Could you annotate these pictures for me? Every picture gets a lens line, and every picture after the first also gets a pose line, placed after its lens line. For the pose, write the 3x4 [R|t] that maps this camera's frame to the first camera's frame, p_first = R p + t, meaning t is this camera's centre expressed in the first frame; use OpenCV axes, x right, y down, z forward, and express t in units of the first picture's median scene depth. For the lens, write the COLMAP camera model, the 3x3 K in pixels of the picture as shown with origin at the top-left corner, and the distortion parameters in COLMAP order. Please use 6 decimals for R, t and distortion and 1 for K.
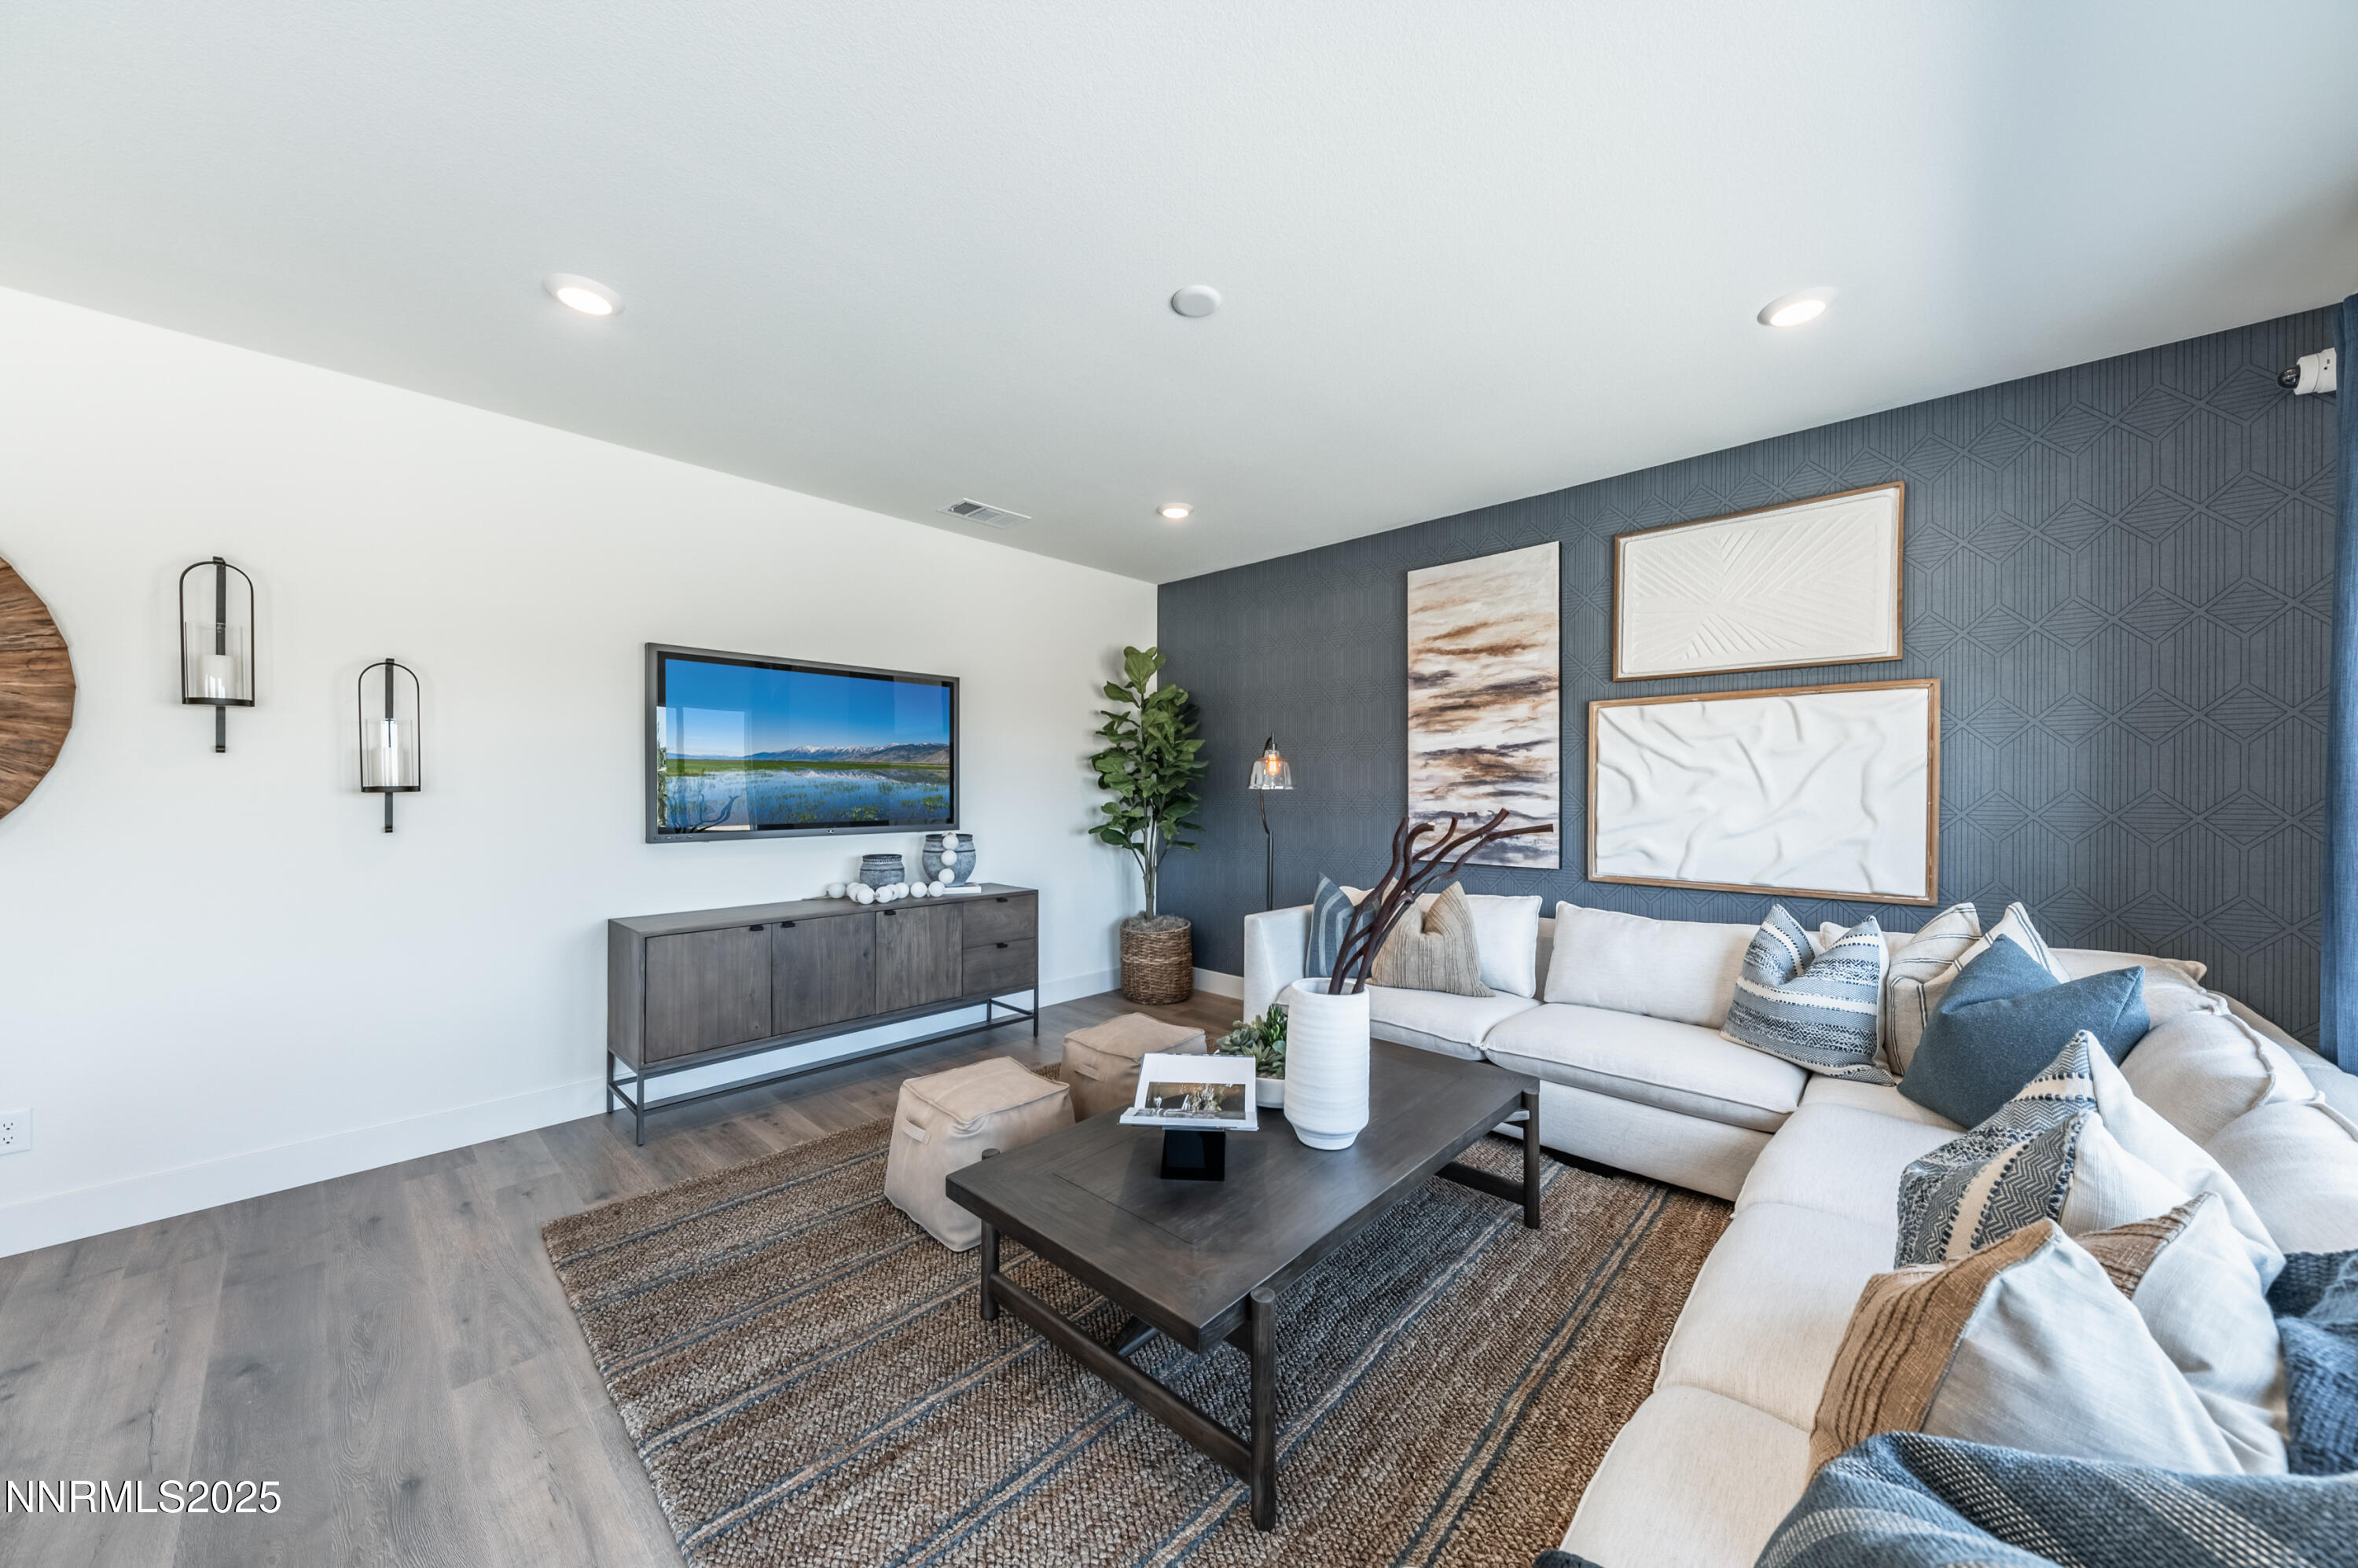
lens RADIAL K [[813.5, 0, 1173.4], [0, 813.5, 790.7], [0, 0, 1]] dist [0.010056, -0.000075]
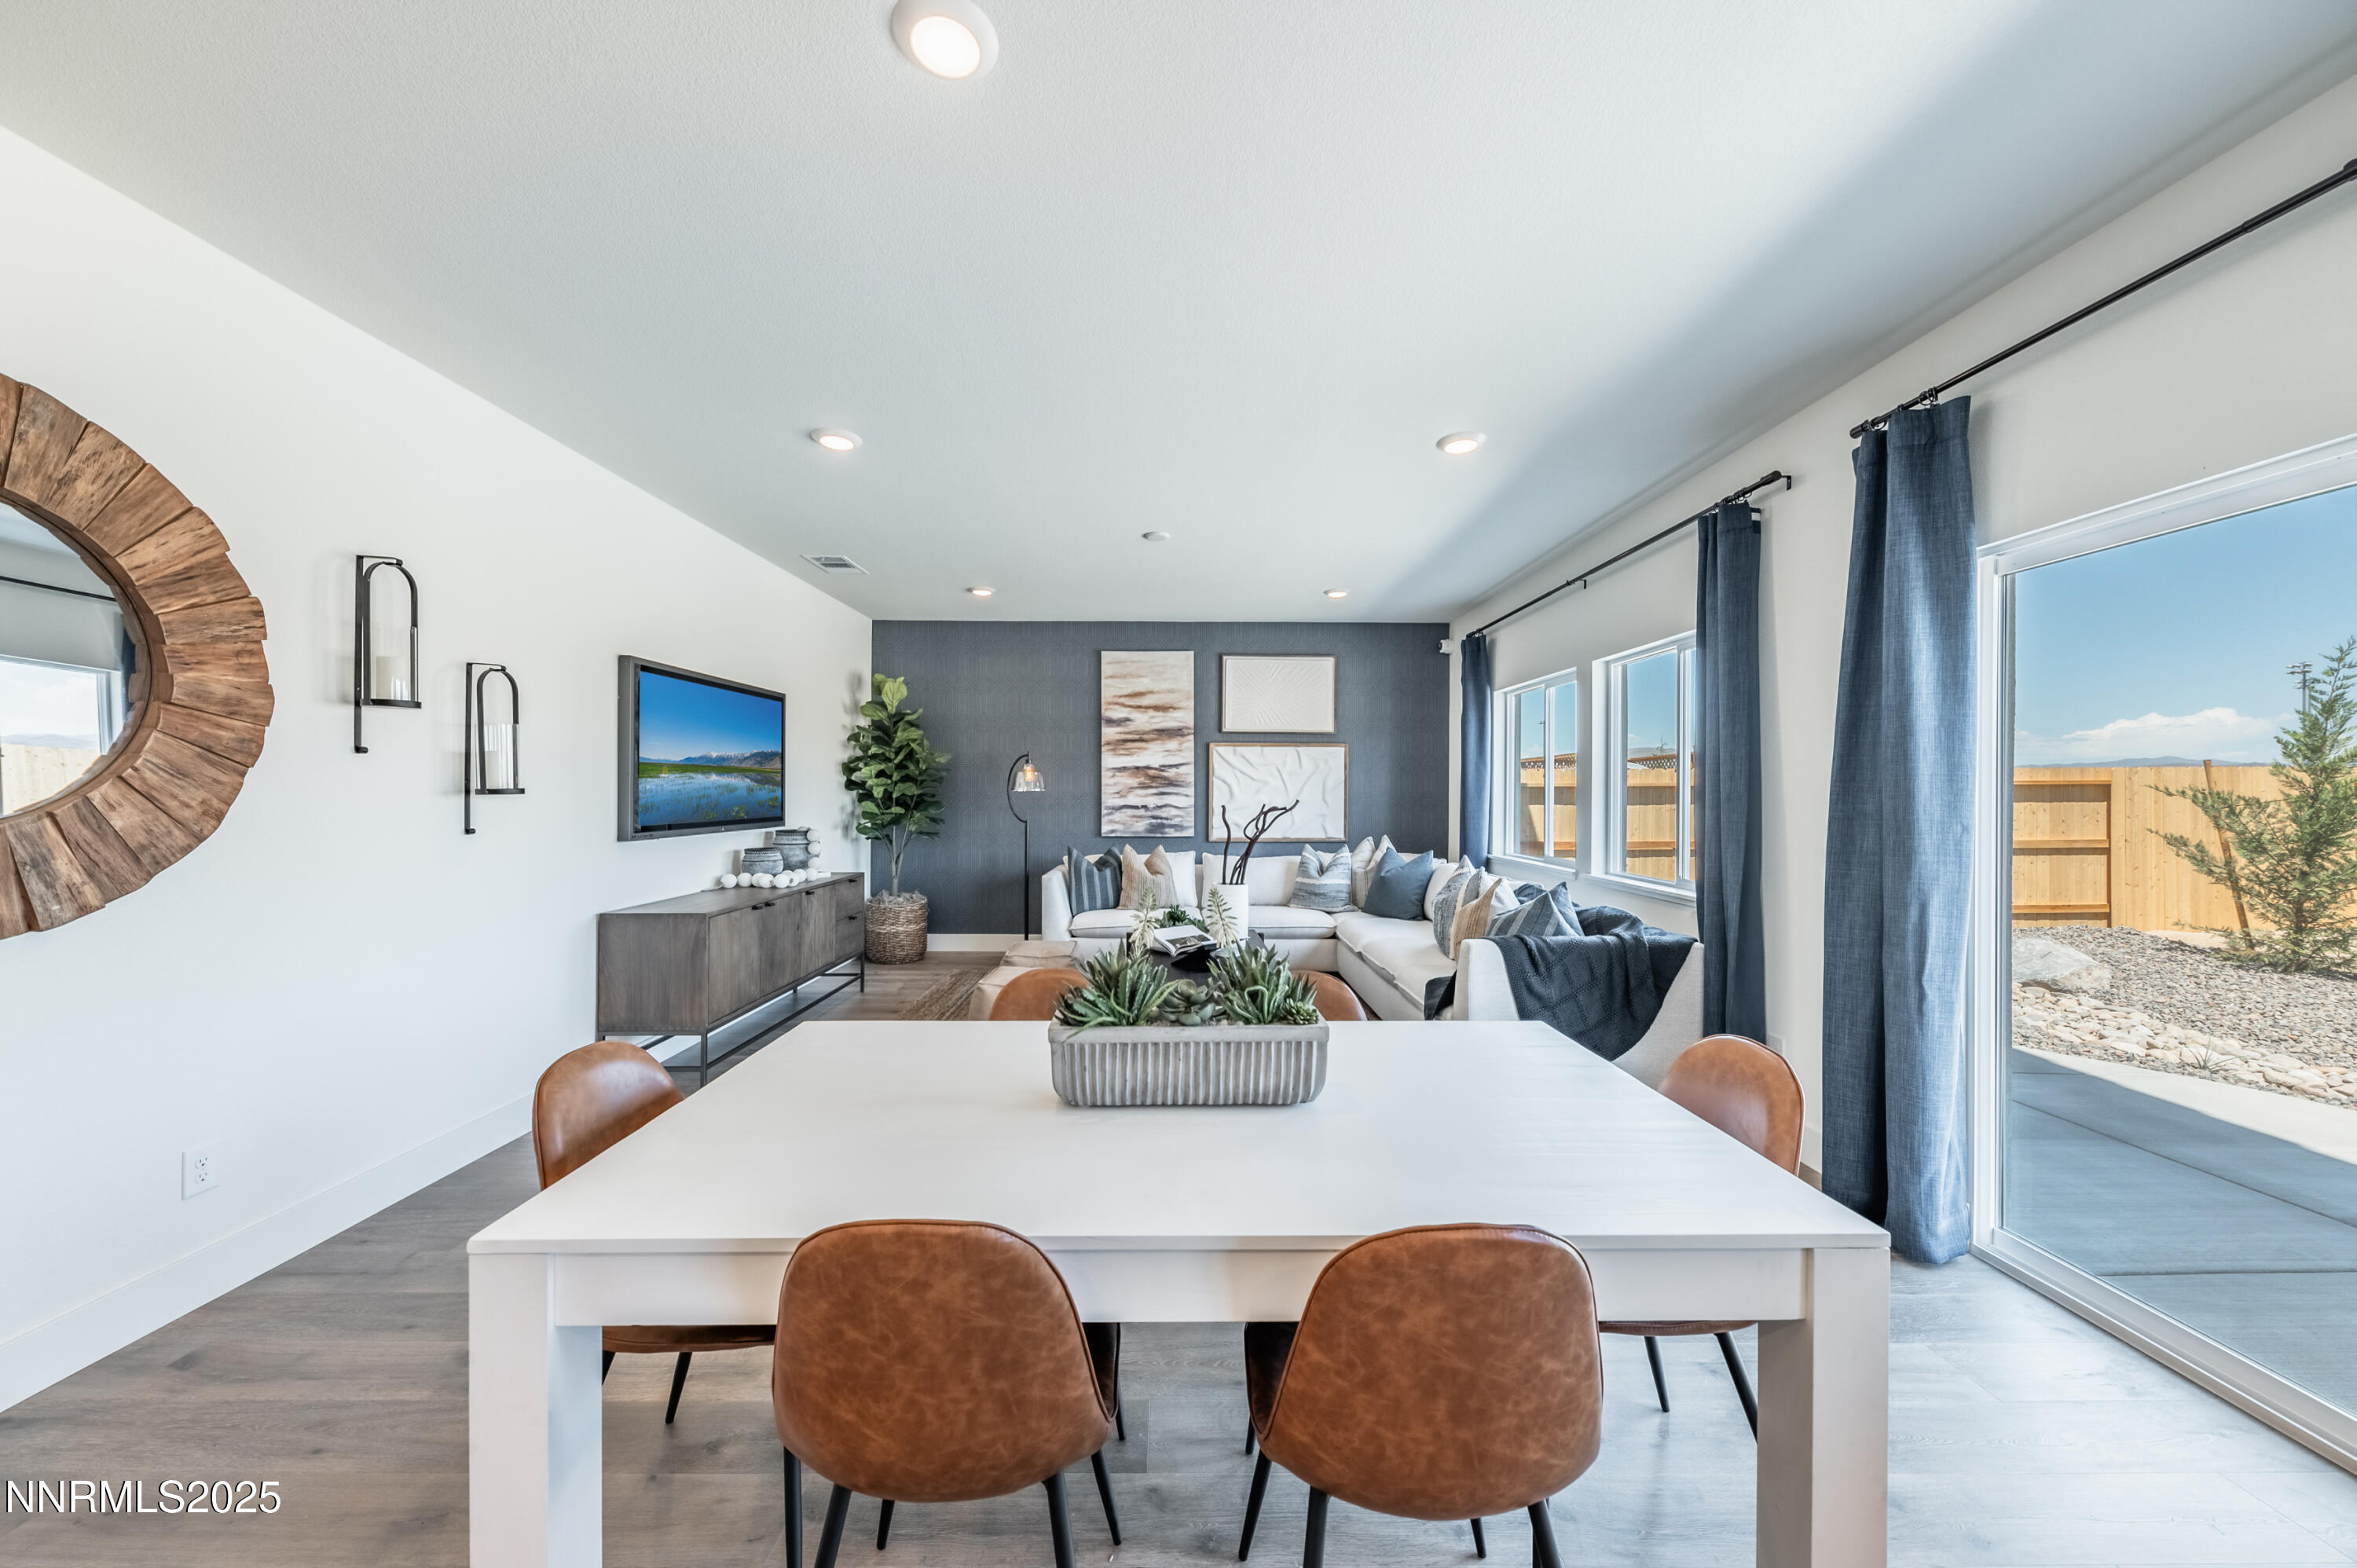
lens RADIAL K [[813.2, 0, 1172.9], [0, 813.2, 790.7], [0, 0, 1]] dist [0.010056, -0.000075]
pose [[0.726307, 0.000919, 0.687370, -0.792107], [0.000602, 0.999998, -0.001972, 0.000729], [-0.687370, 0.001846, 0.726305, -0.257181]]
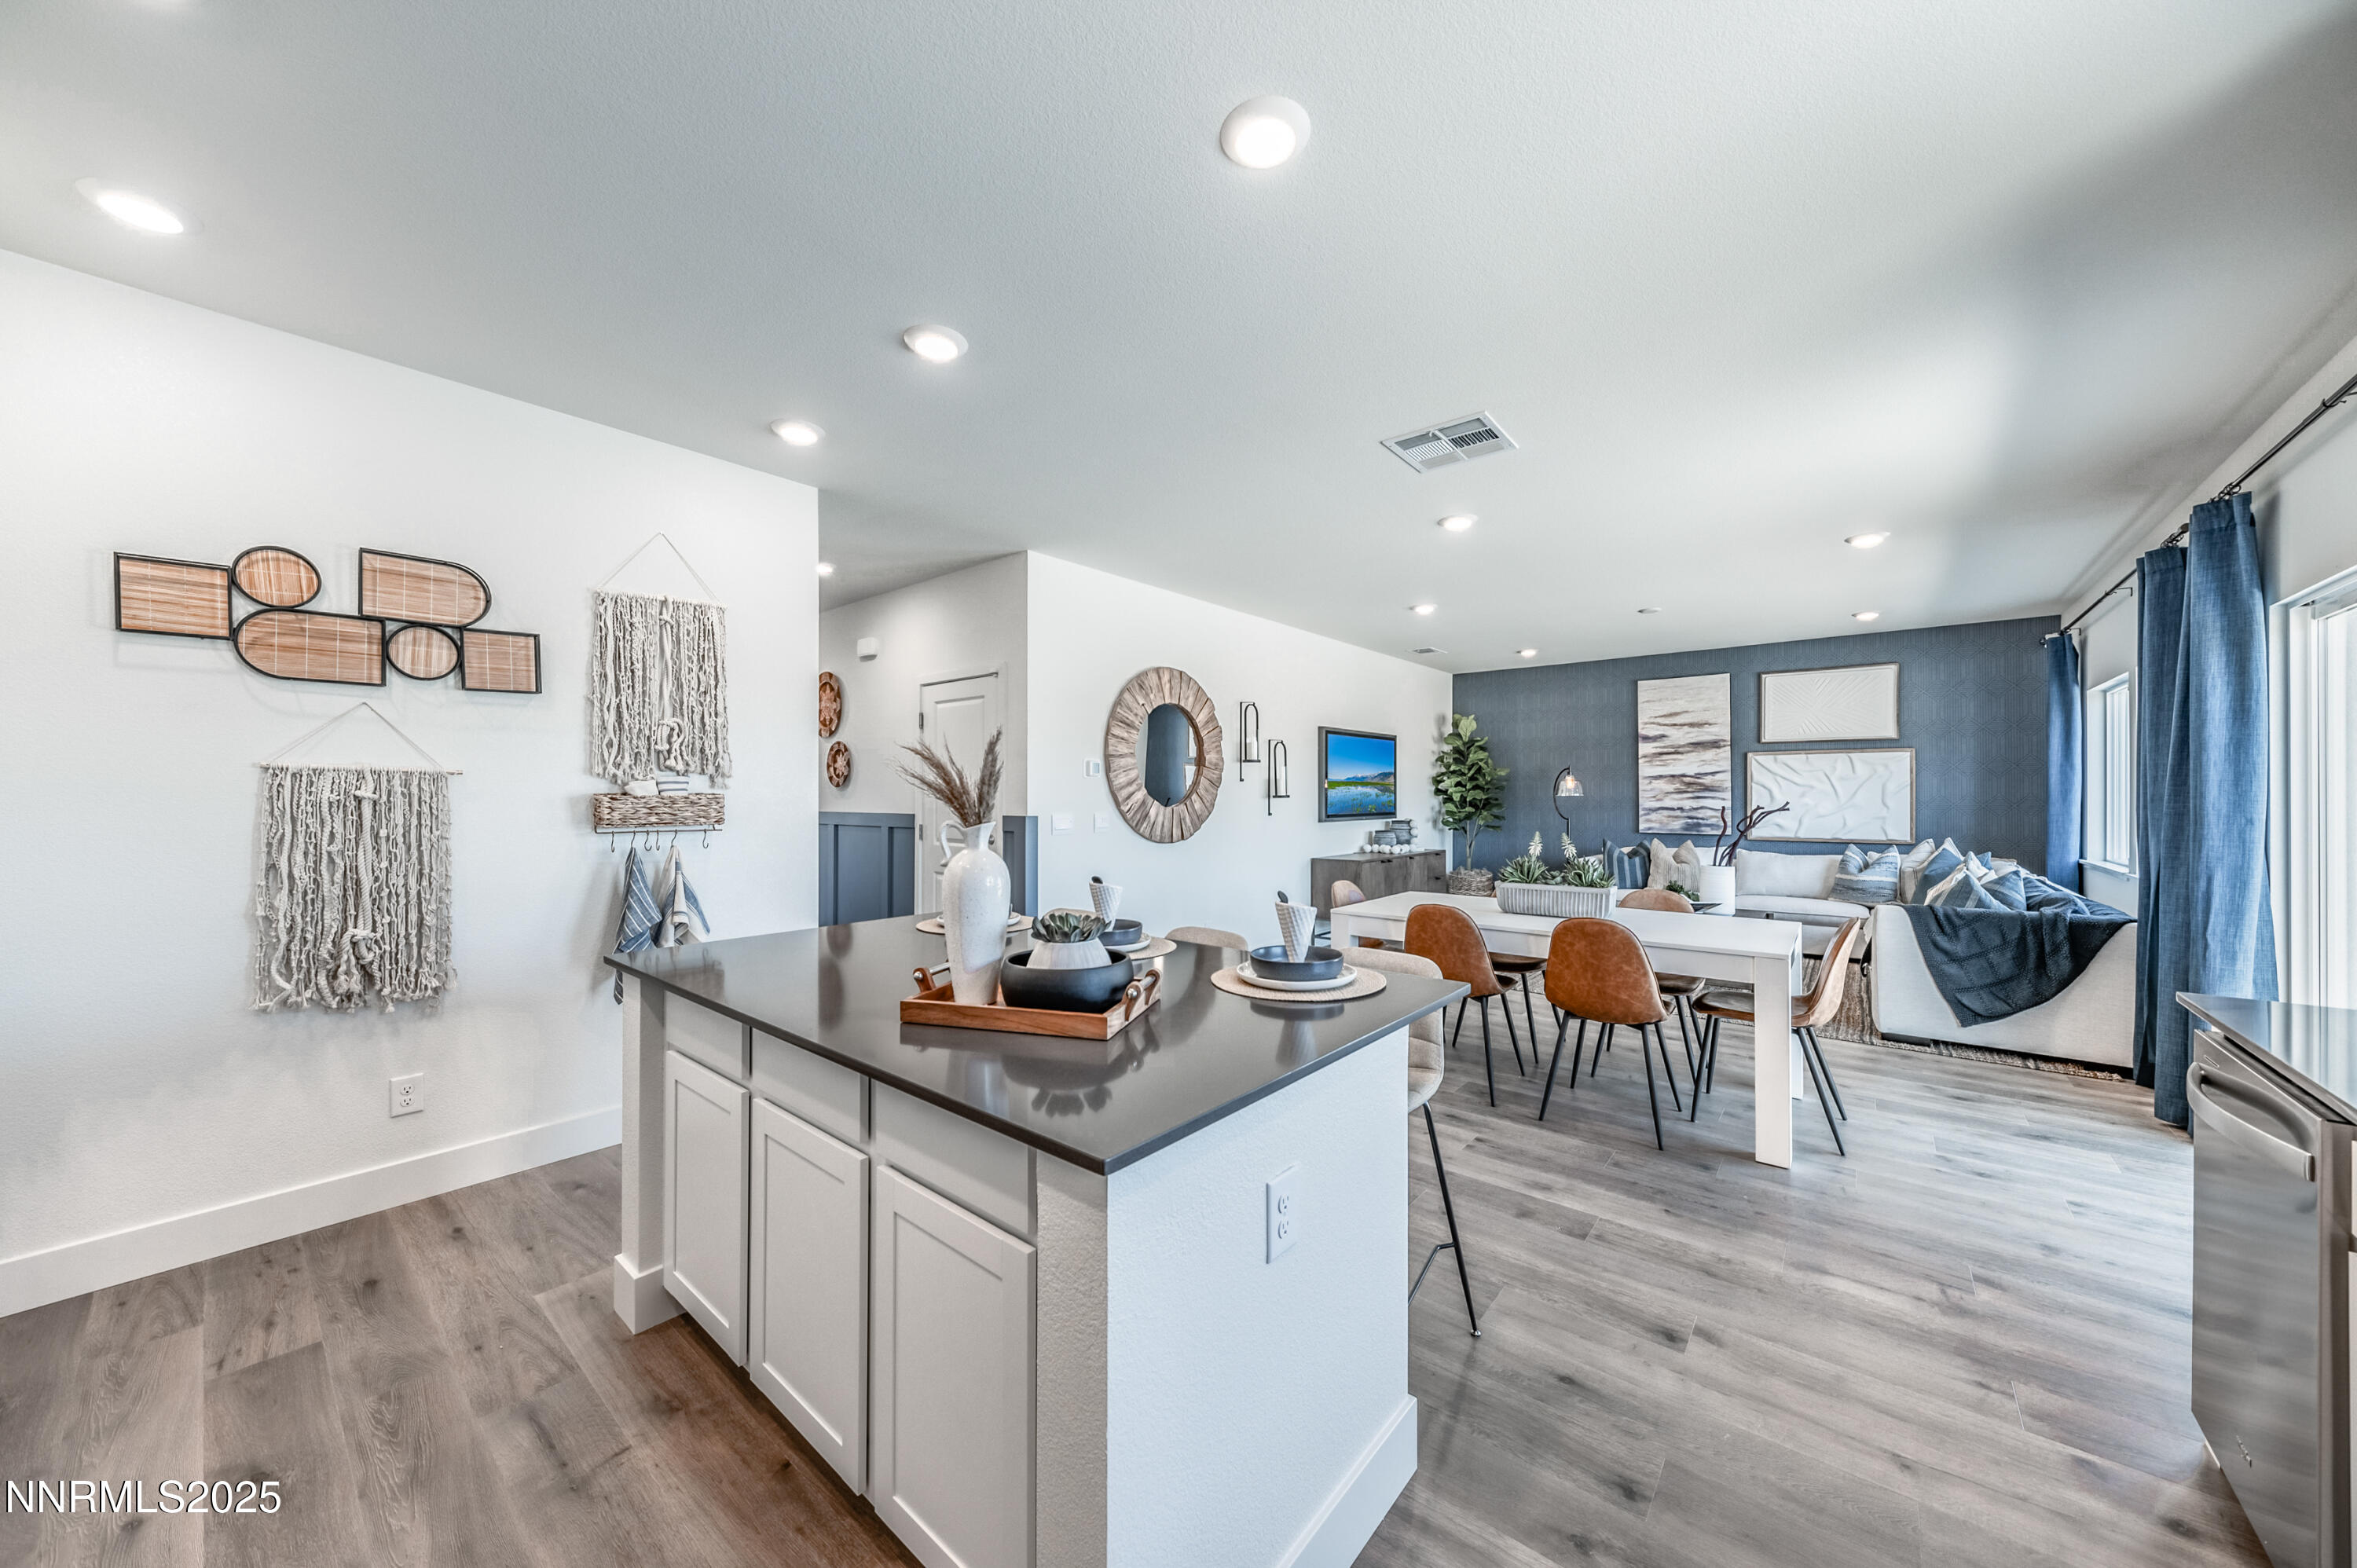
lens RADIAL K [[813.2, 0, 1172.9], [0, 813.2, 790.7], [0, 0, 1]] dist [0.010056, -0.000075]
pose [[0.998543, -0.002201, 0.053925, -1.046308], [0.002748, 0.999945, -0.010078, 0.003698], [-0.053900, 0.010211, 0.998494, -0.977155]]
